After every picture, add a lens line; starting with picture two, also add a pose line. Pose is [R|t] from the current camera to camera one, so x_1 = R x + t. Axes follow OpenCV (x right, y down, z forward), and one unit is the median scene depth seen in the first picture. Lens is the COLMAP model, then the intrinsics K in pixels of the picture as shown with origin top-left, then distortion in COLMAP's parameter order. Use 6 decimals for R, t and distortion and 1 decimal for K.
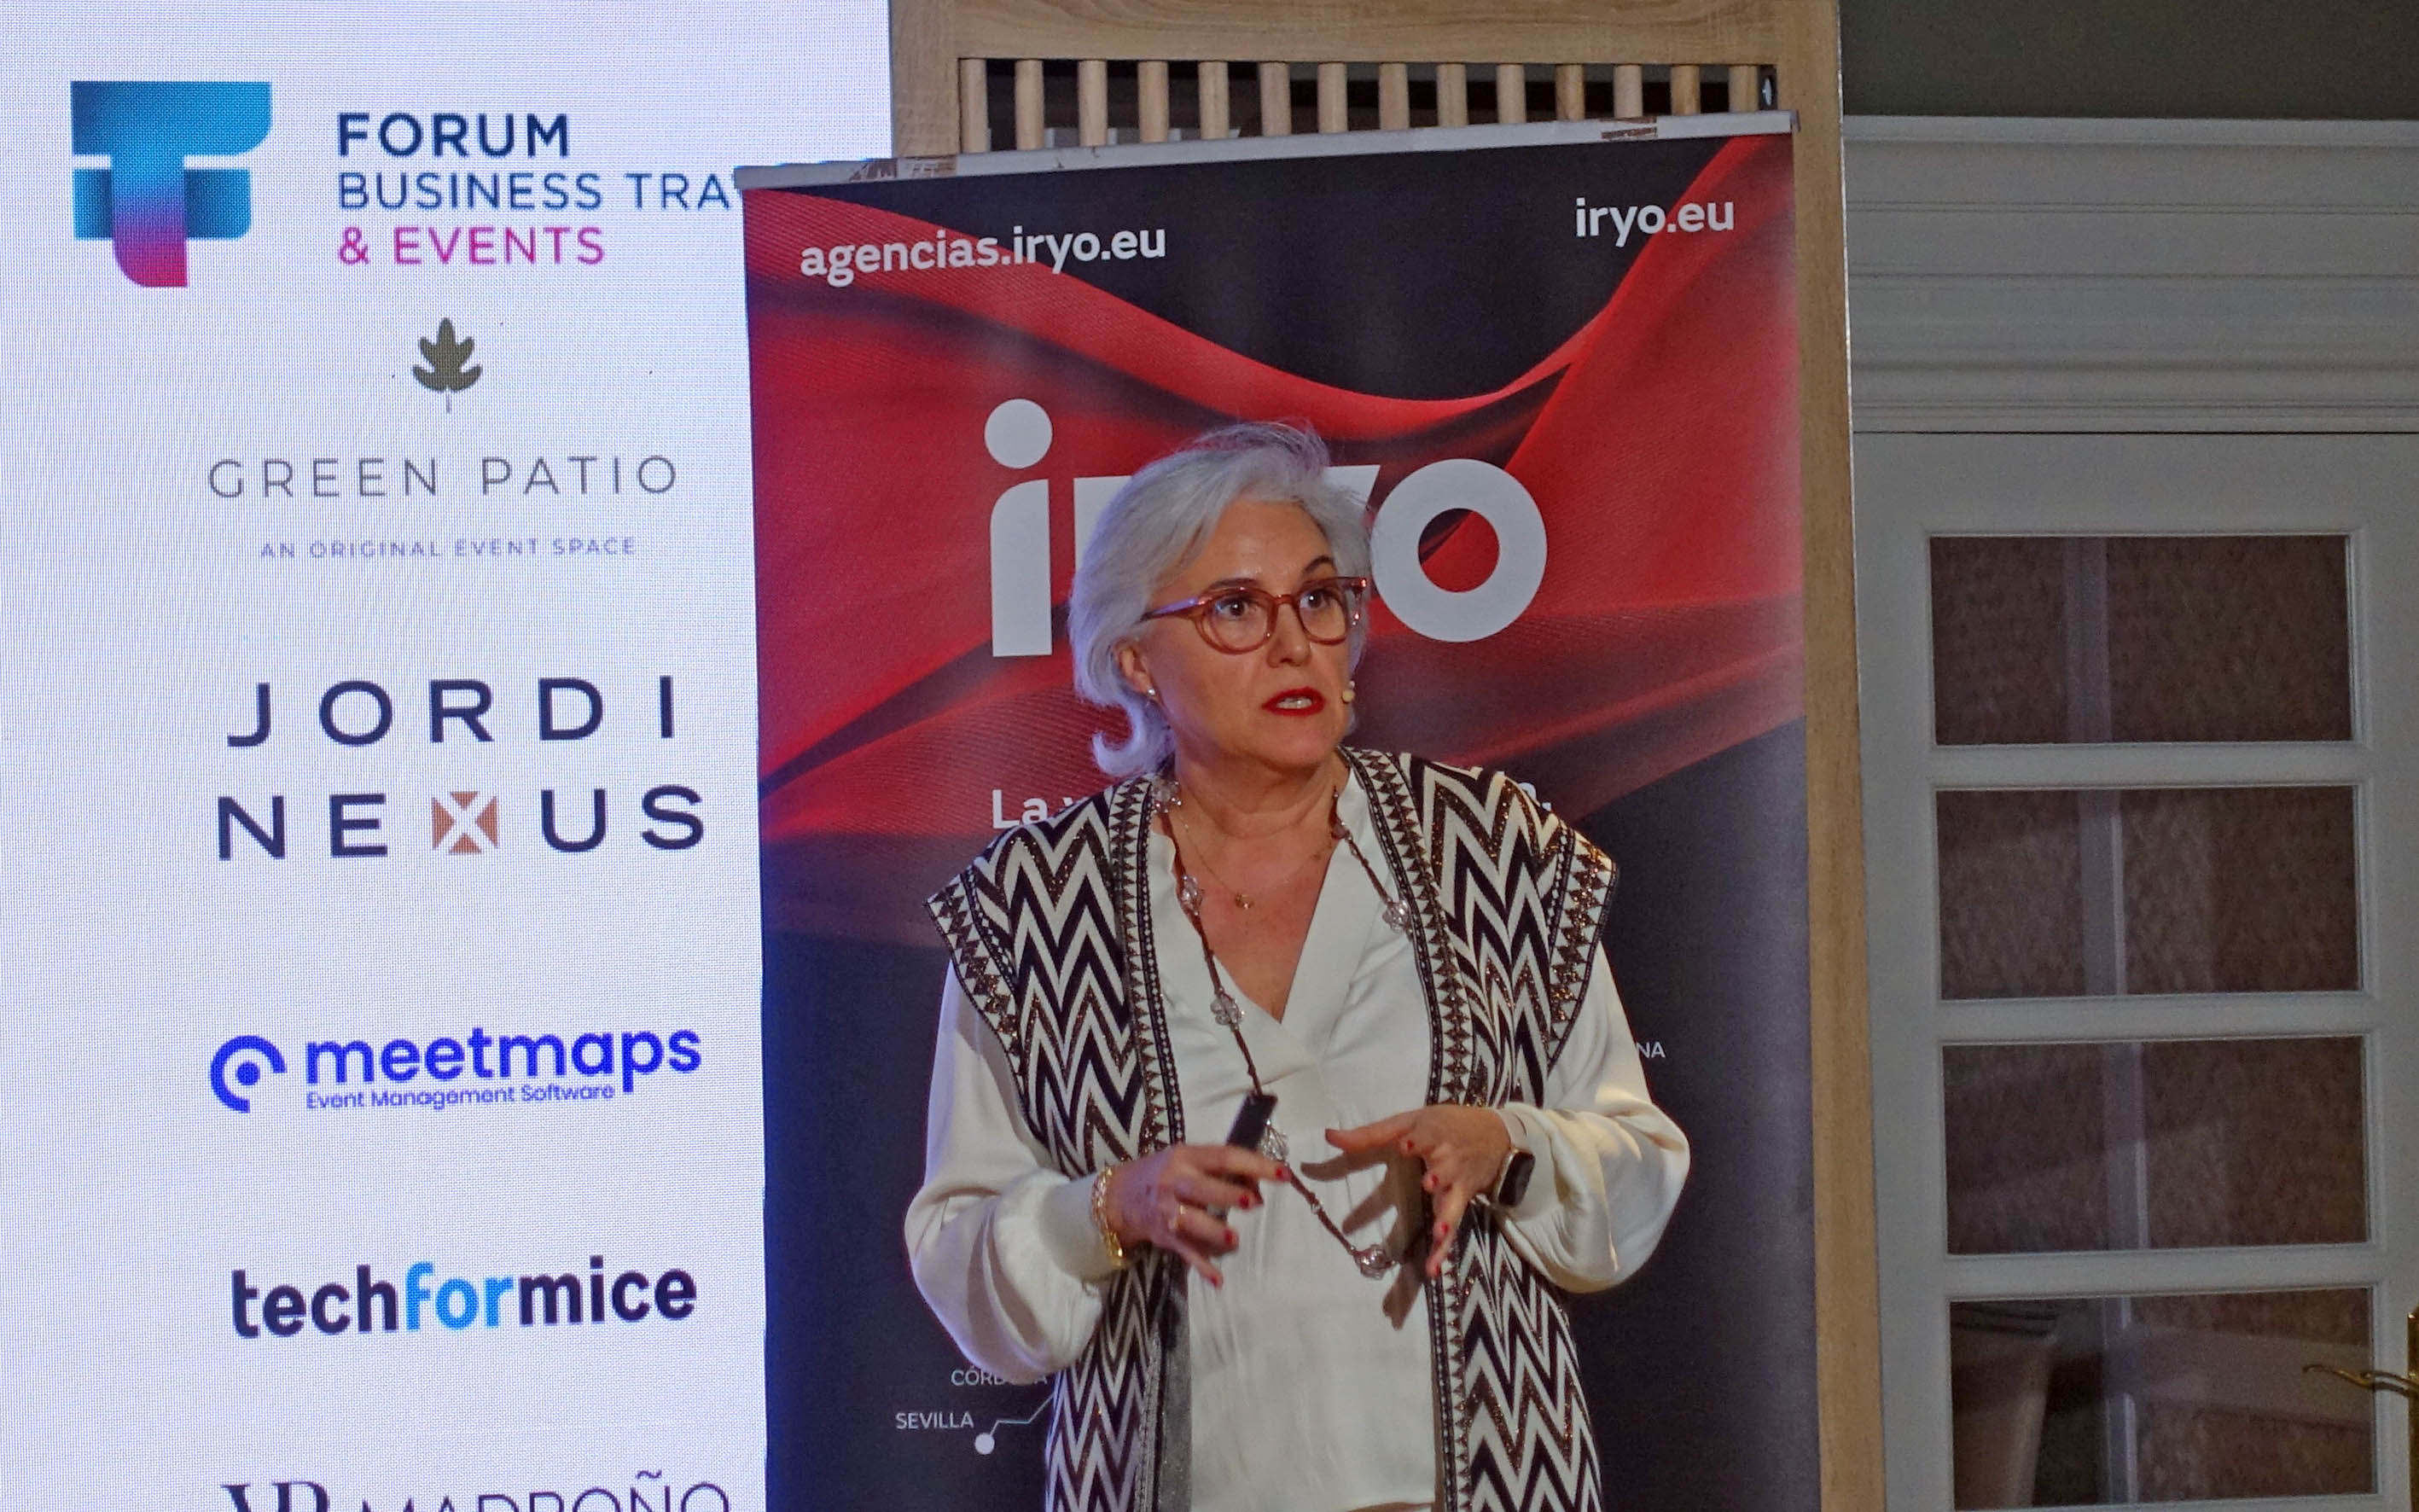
lens RADIAL K [[7974.0, 0, 1214.4], [0, 7974.0, 667.2], [0, 0, 1]] dist [0.145187, 0.000000]
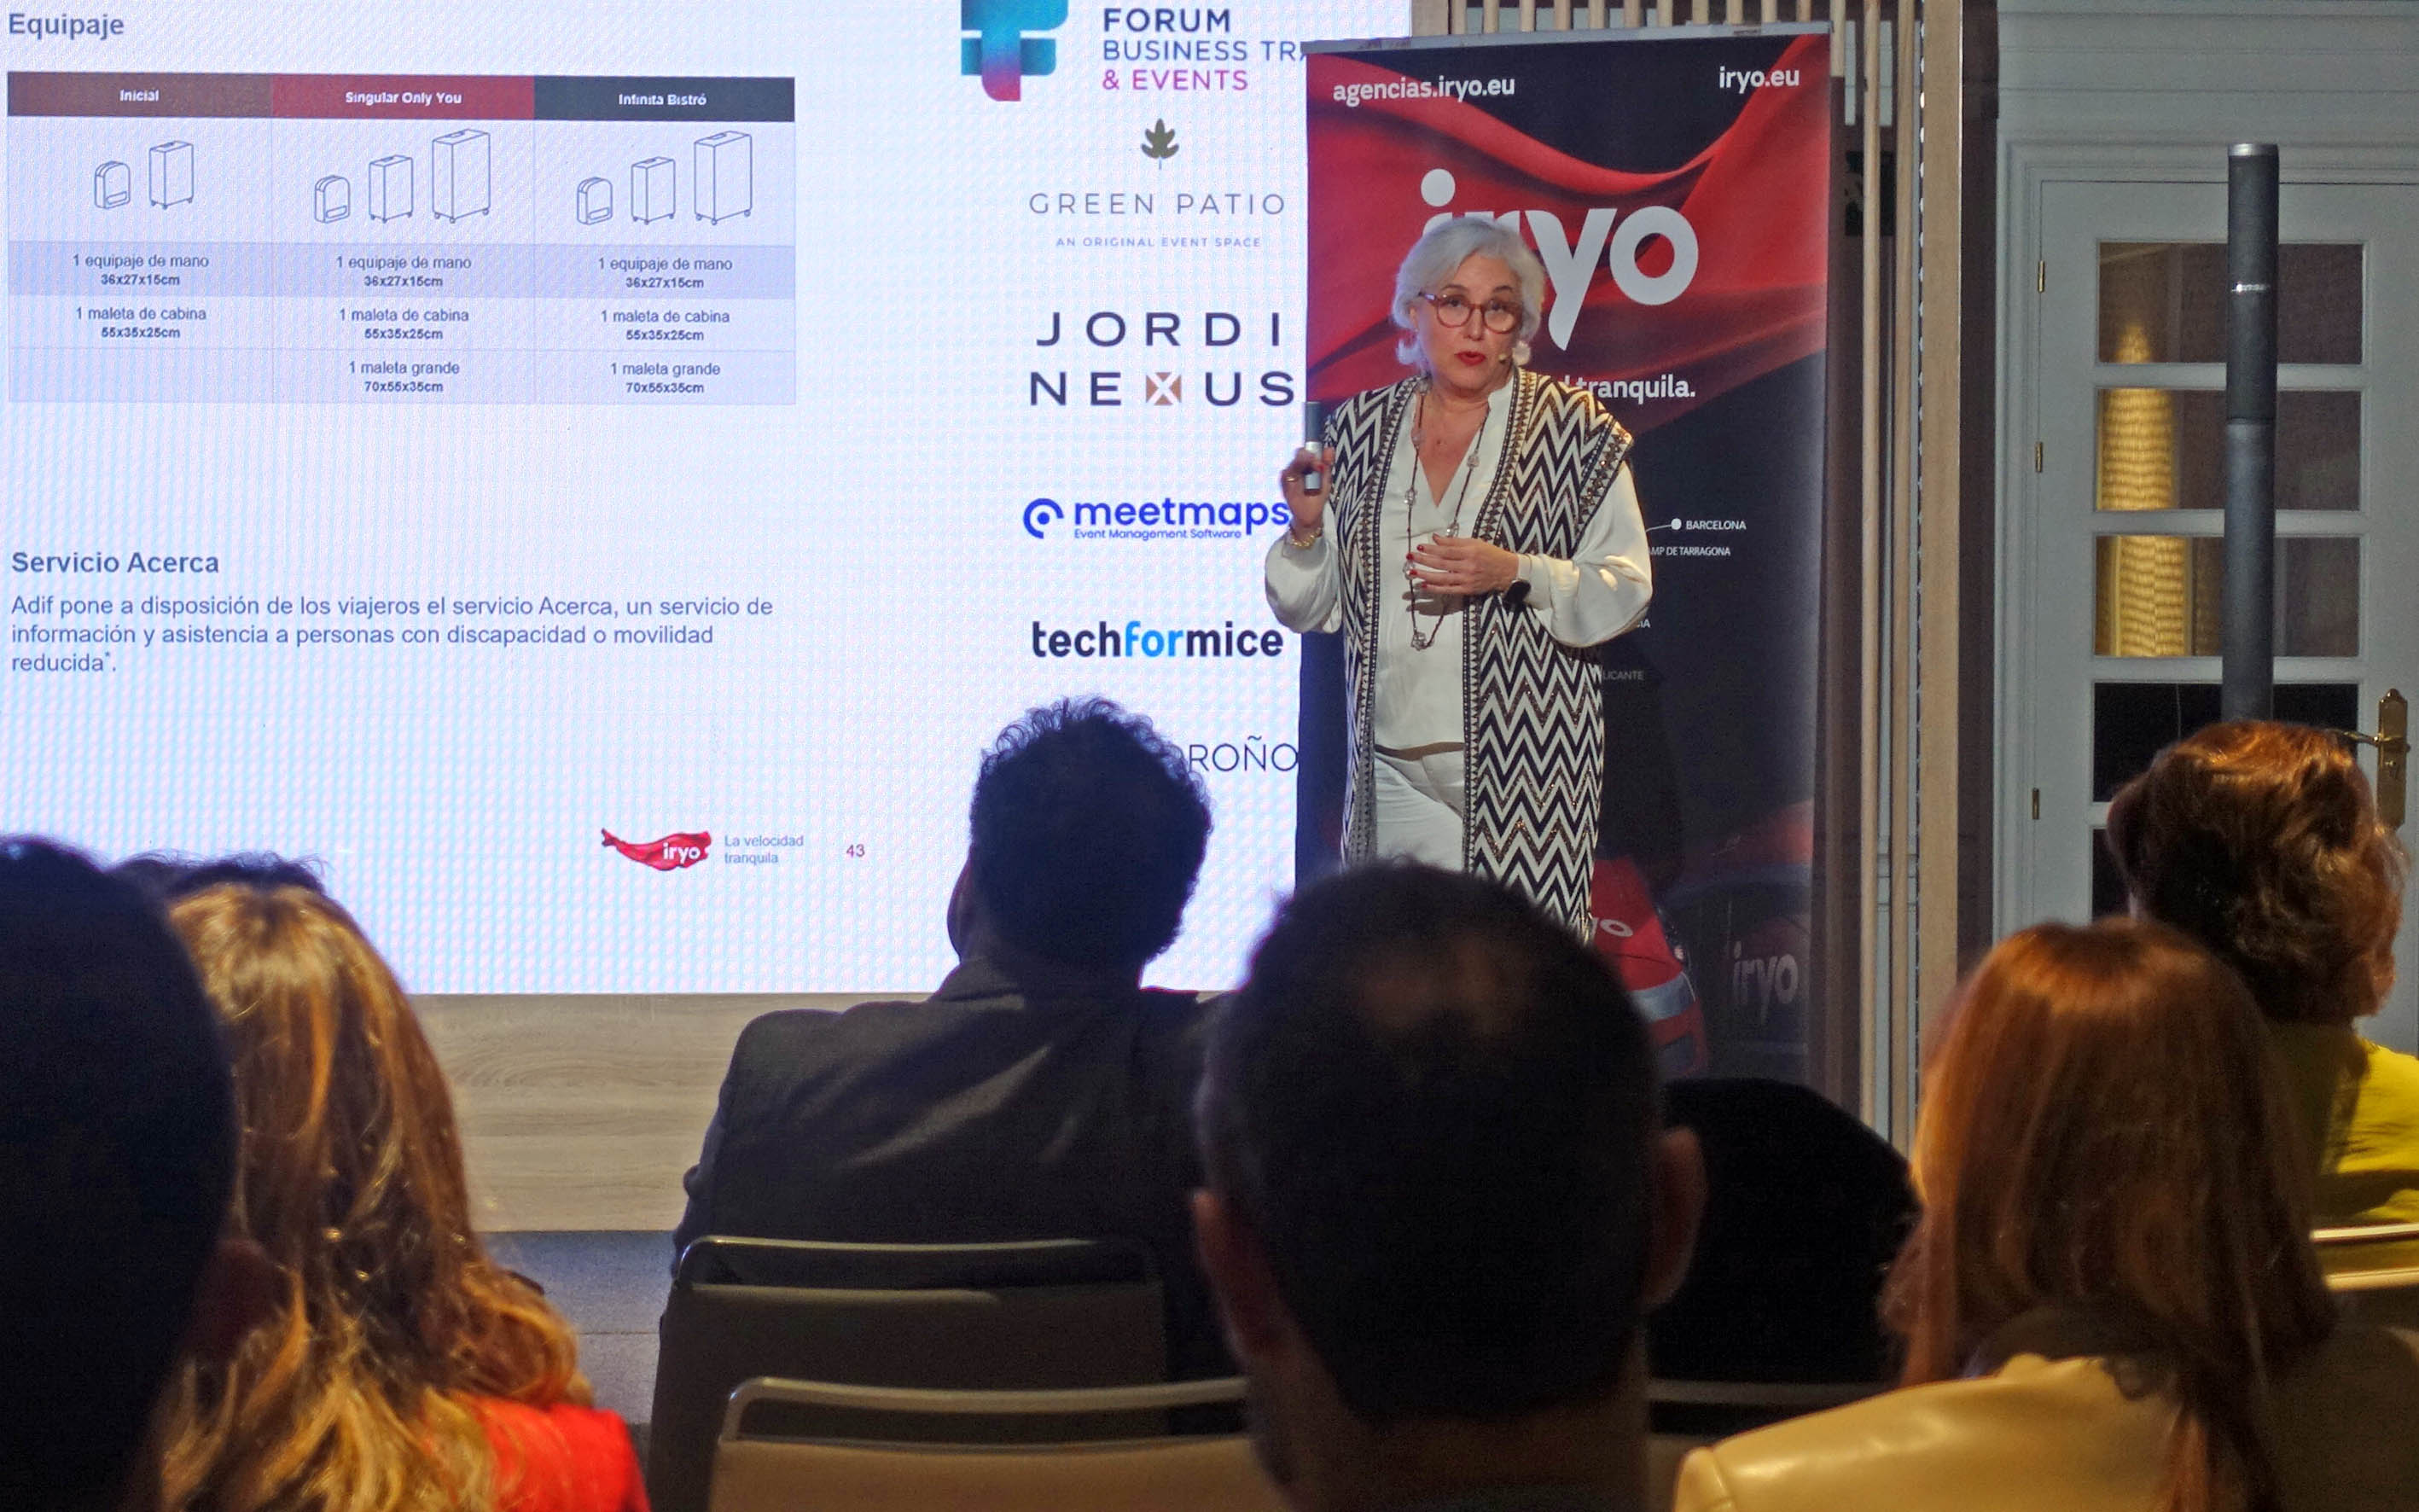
lens RADIAL K [[7974.0, 0, 1208.1], [0, 7974.0, 767.0], [0, 0, 1]] dist [0.145187, 0.000000]
pose [[0.966106, 0.035577, -0.255684, 0.400661], [-0.018073, 0.997349, 0.070490, -0.024323], [0.257514, -0.063480, 0.964187, -0.815746]]
